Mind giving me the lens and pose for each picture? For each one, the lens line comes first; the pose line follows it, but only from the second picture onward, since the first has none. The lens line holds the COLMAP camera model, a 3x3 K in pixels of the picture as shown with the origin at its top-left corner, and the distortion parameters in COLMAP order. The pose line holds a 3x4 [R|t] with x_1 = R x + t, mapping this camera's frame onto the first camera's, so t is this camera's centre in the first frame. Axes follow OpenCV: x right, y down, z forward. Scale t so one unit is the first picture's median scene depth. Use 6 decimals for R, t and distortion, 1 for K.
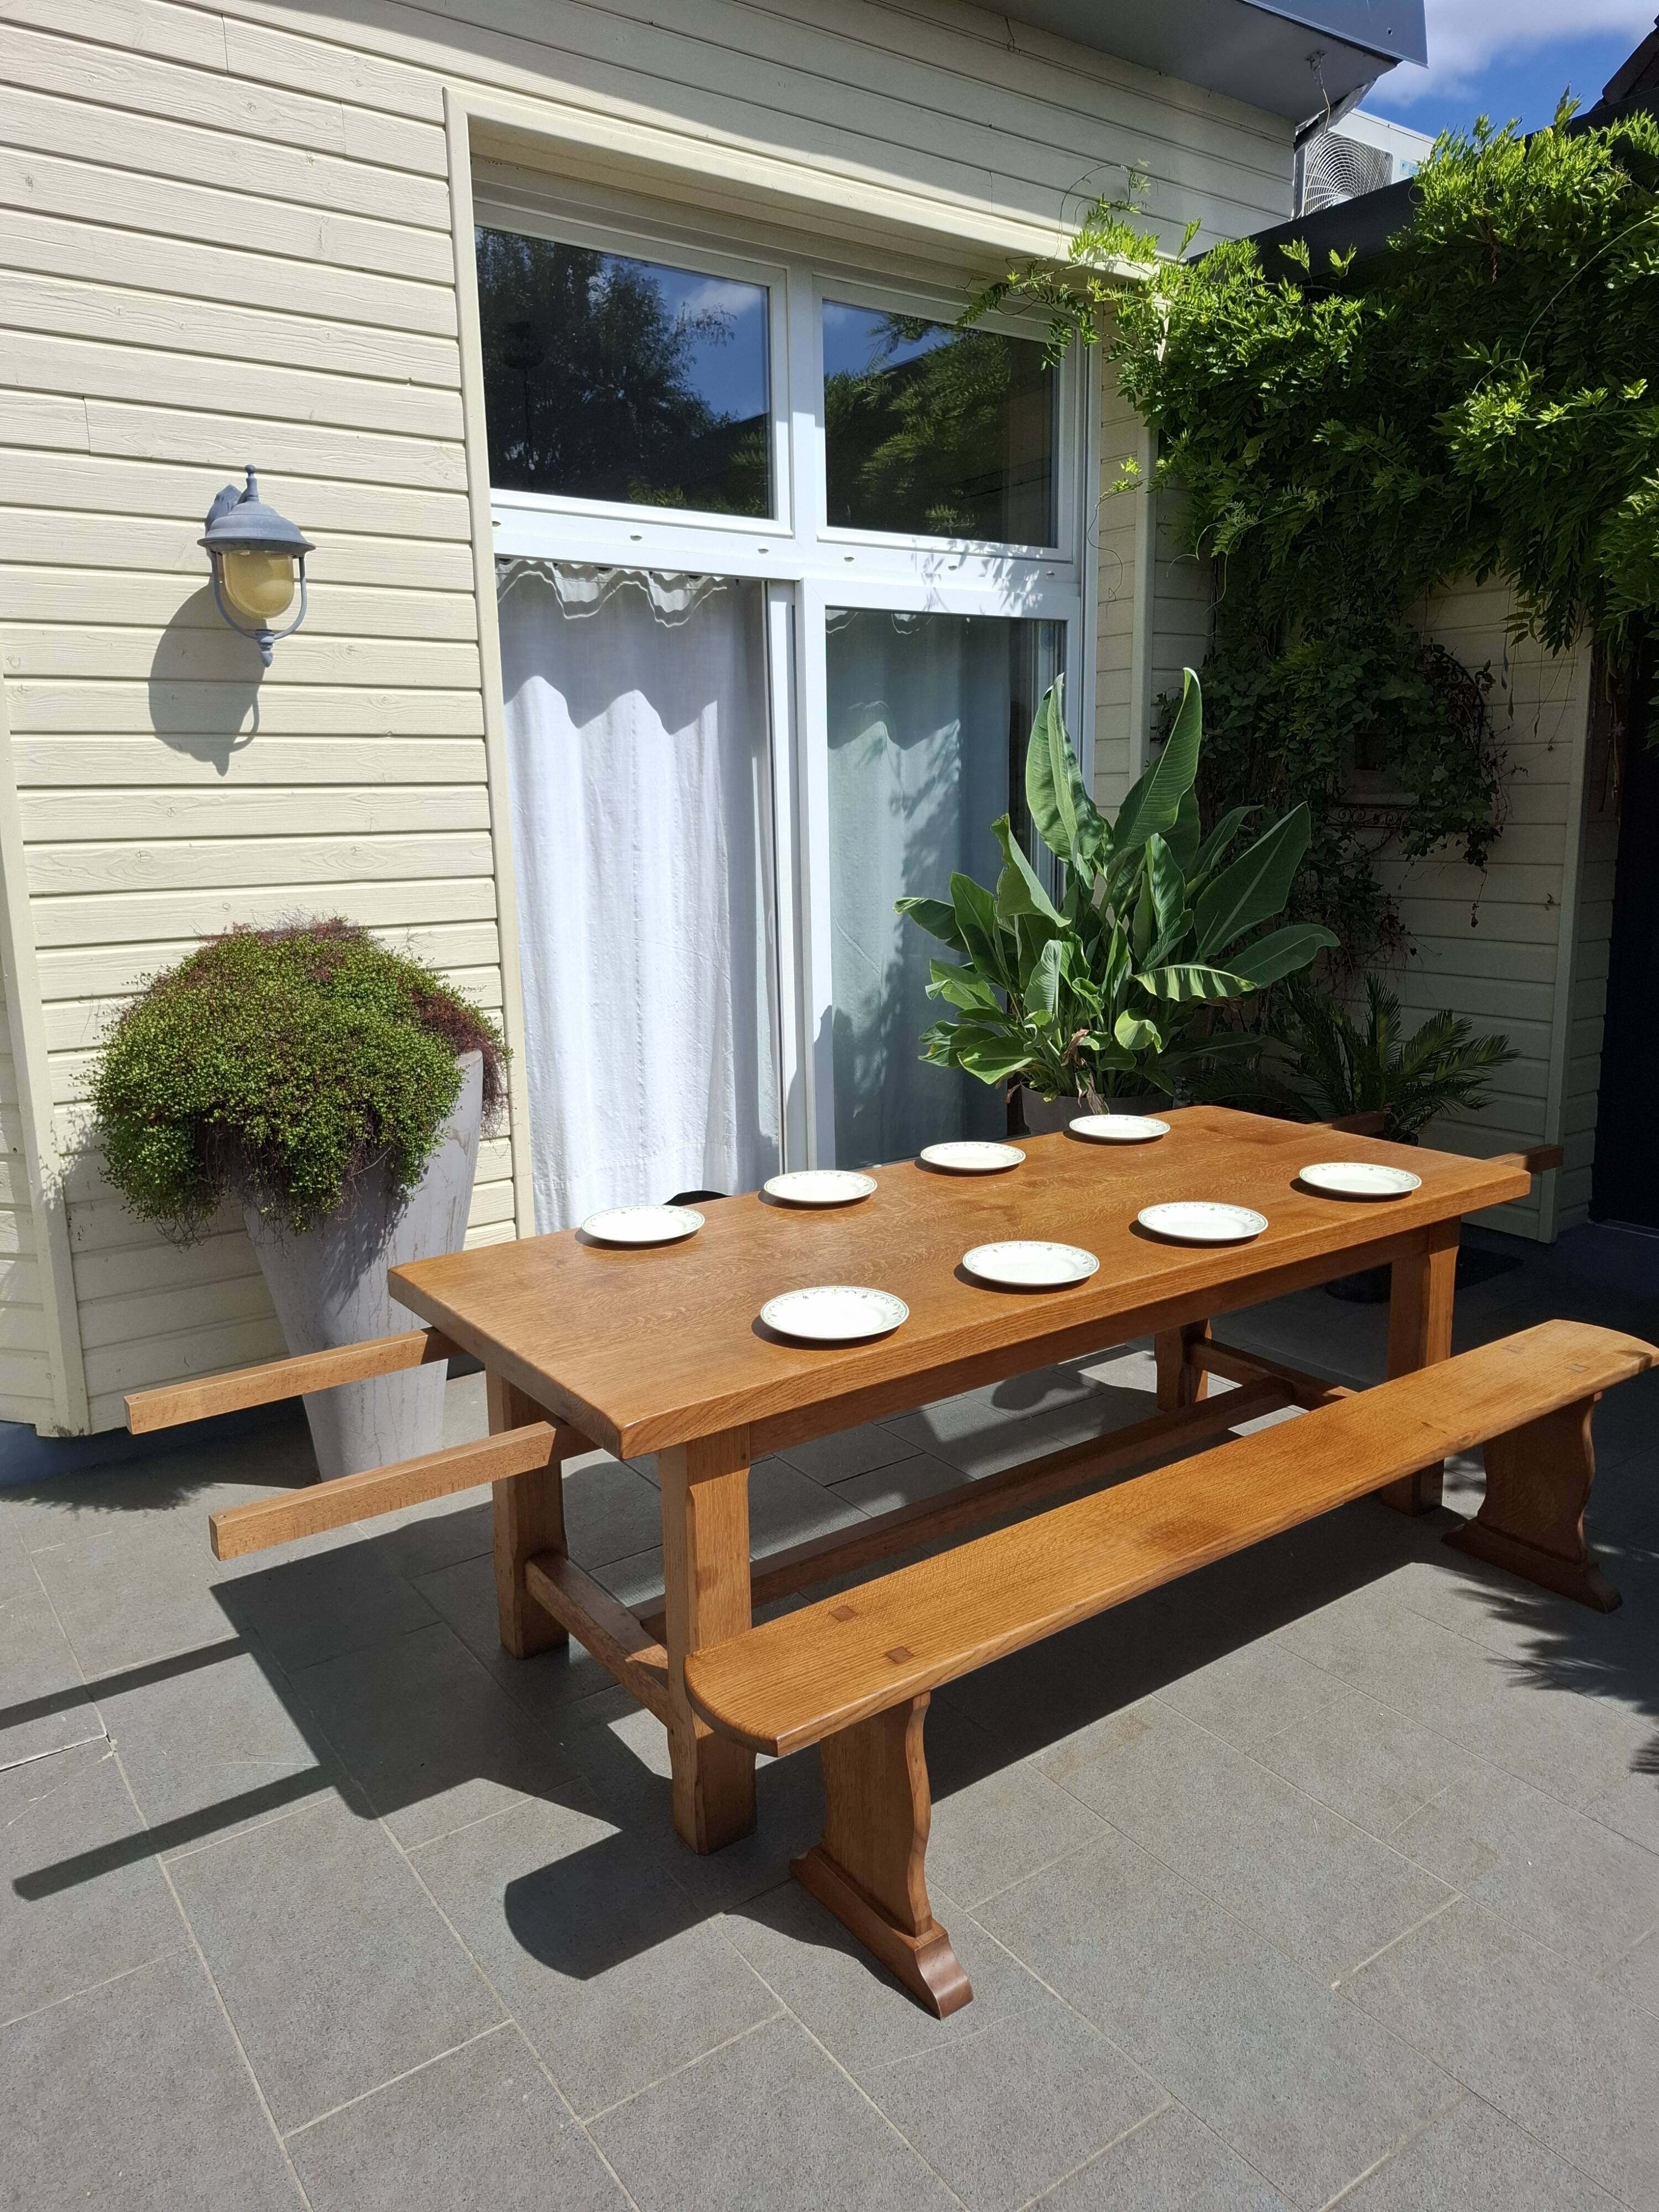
lens RADIAL K [[1542.7, 0, 837.5], [0, 1542.7, 1088.4], [0, 0, 1]] dist [0.051233, -0.055092]
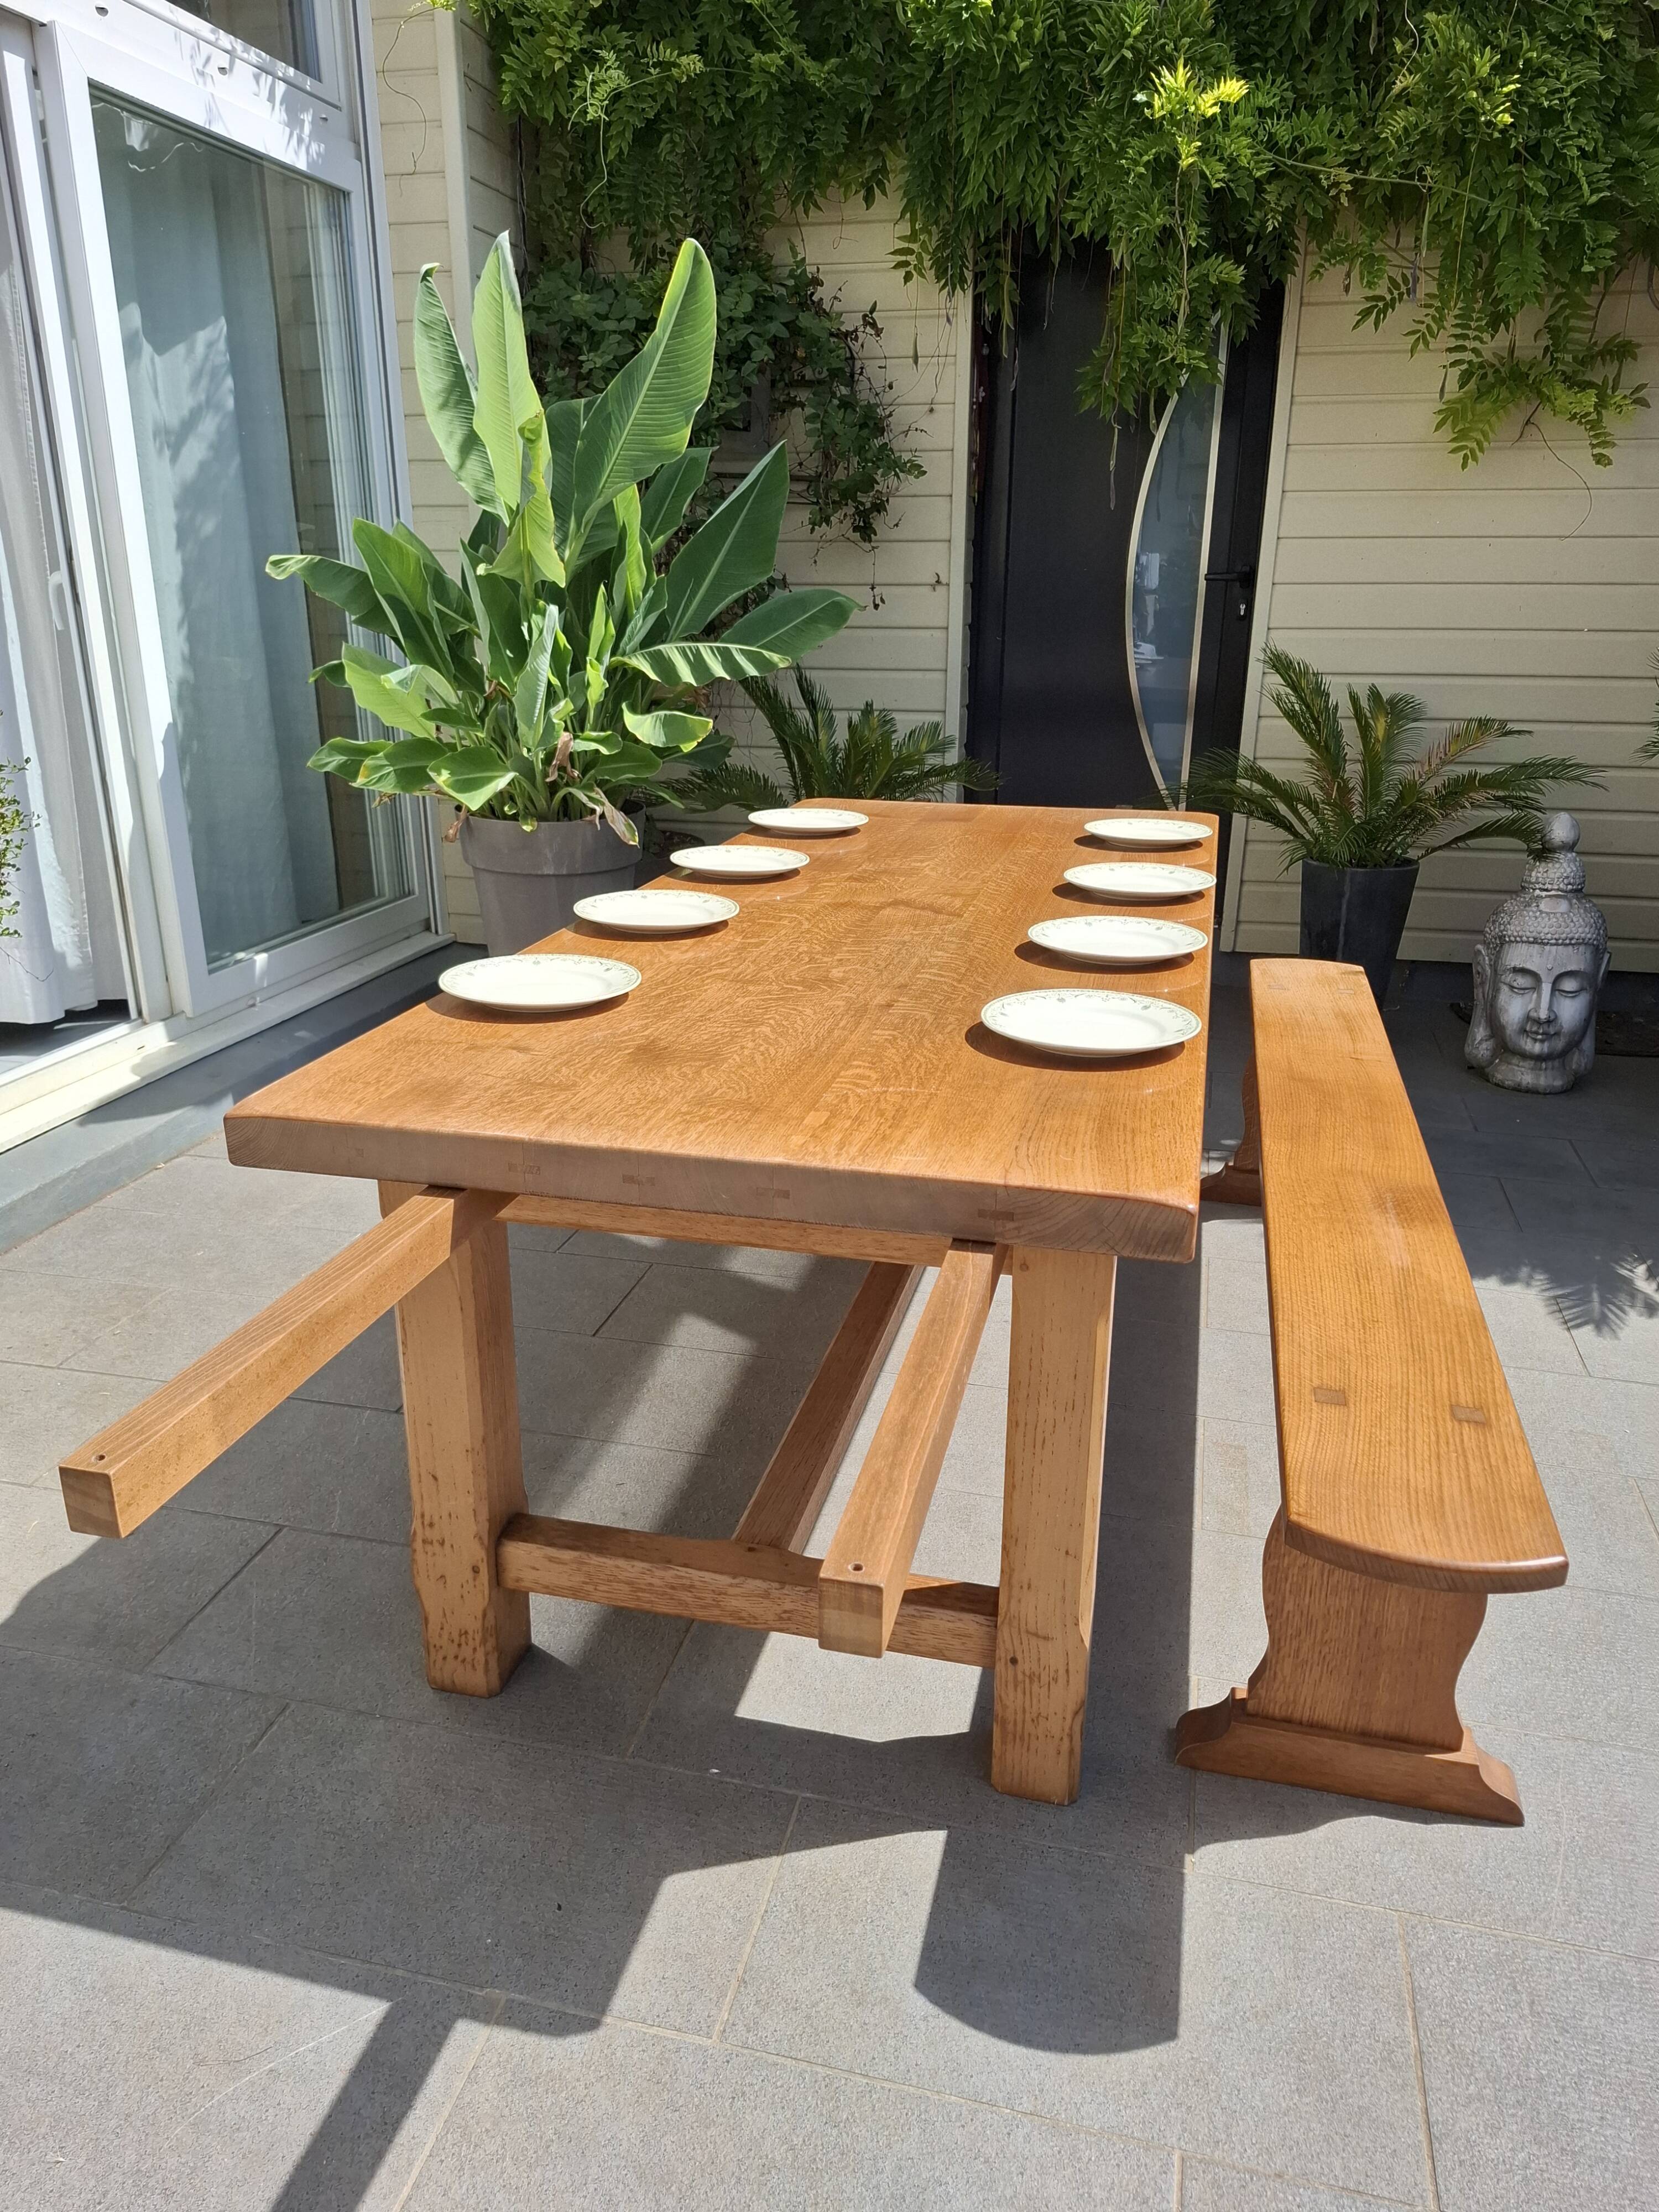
lens RADIAL K [[1542.7, 0, 826.8], [0, 1542.7, 1132.5], [0, 0, 1]] dist [0.051233, -0.055092]
pose [[0.756103, -0.201461, 0.622673, -0.282139], [0.106444, 0.976628, 0.186727, 0.029084], [-0.645738, -0.074905, 0.759876, 0.291898]]
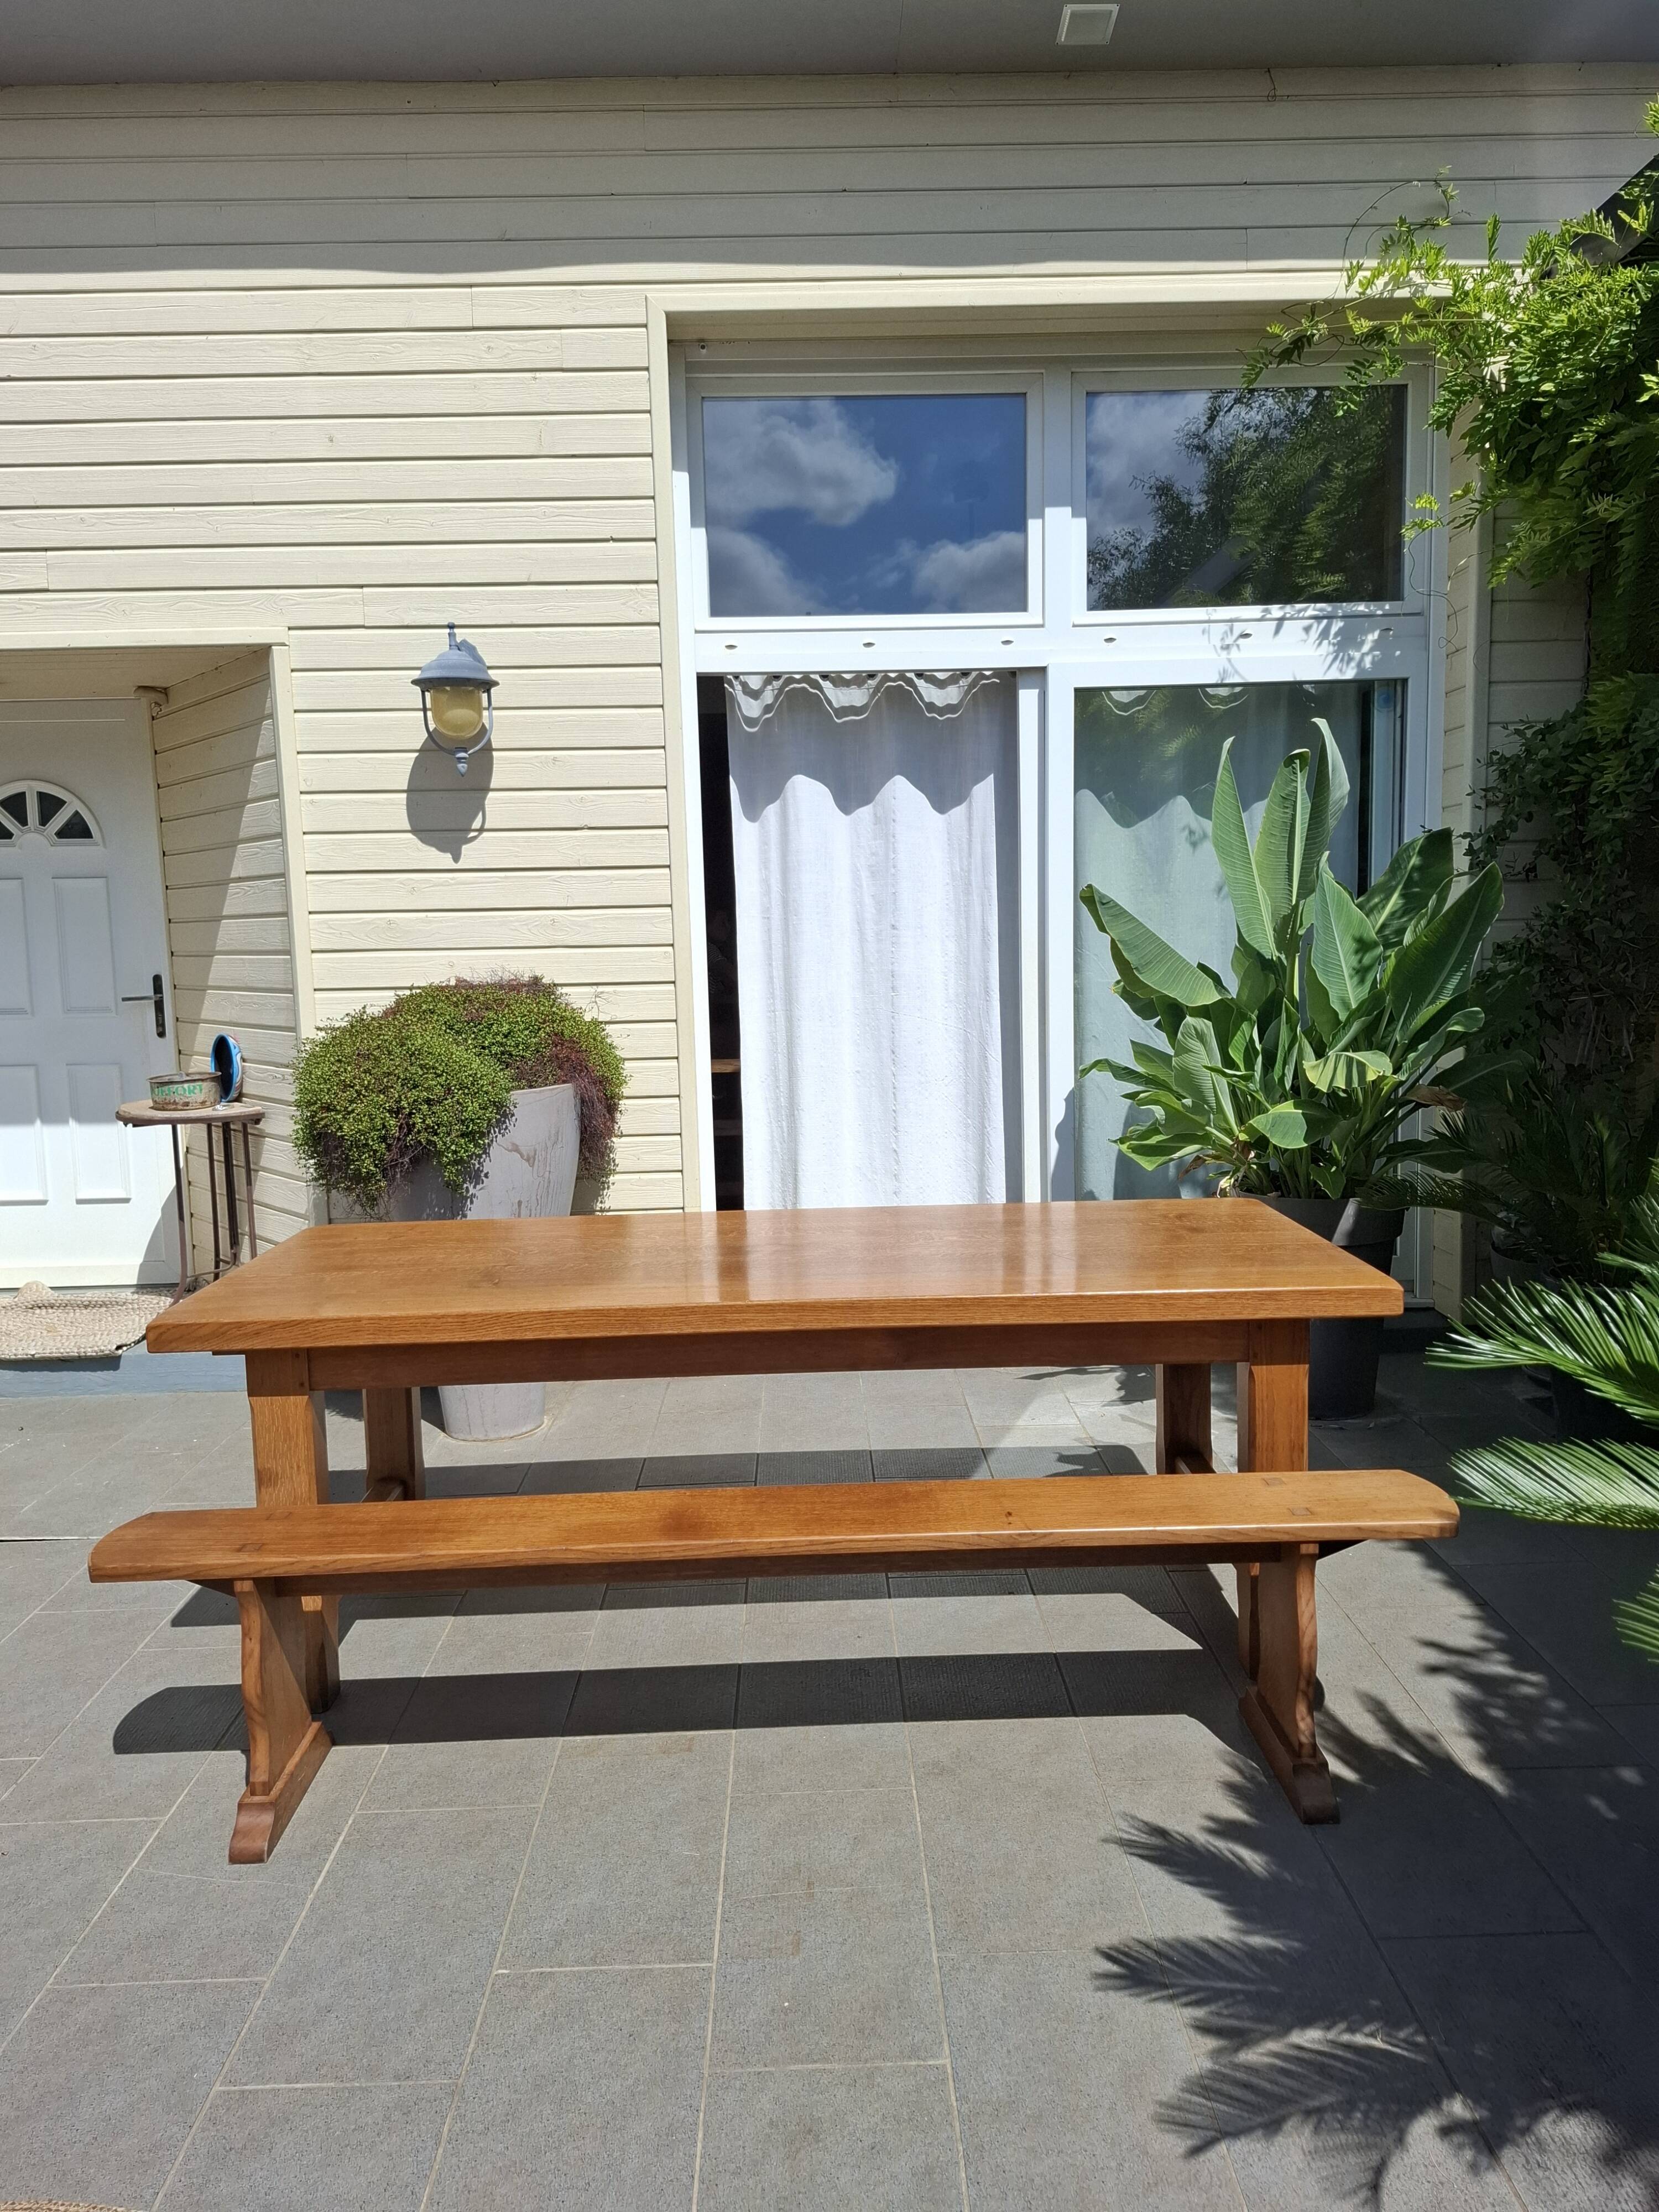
lens RADIAL K [[1542.7, 0, 824.4], [0, 1542.7, 1118.6], [0, 0, 1]] dist [0.051233, -0.055092]
pose [[0.822311, 0.063027, -0.565537, 0.470436], [-0.098851, 0.994558, -0.032893, 0.016955], [0.560386, 0.082952, 0.824067, 0.106278]]
